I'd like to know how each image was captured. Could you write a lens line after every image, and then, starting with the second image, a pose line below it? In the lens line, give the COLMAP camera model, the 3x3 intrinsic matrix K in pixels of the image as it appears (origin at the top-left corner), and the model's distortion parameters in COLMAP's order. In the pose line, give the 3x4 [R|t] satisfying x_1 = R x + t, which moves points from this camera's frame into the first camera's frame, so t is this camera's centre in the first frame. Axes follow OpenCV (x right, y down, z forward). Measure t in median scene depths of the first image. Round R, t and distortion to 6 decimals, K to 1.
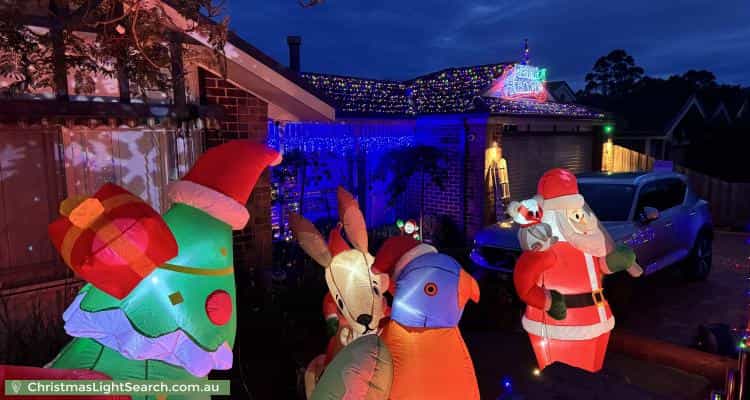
lens RADIAL K [[532.4, 0, 386.5], [0, 532.4, 206.6], [0, 0, 1]] dist [0.069132, -0.003251]
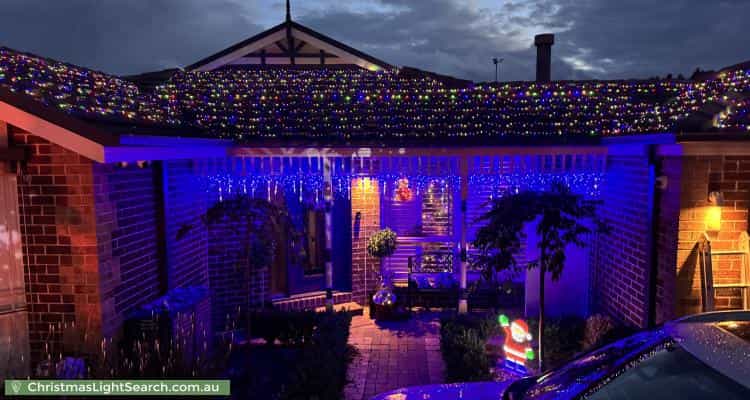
lens RADIAL K [[532.4, 0, 386.5], [0, 532.4, 206.6], [0, 0, 1]] dist [0.069132, -0.003251]
pose [[0.663210, 0.077853, -0.744373, 0.341670], [-0.099011, 0.994960, 0.015846, -0.083898], [0.741855, 0.063192, 0.667576, 0.444187]]
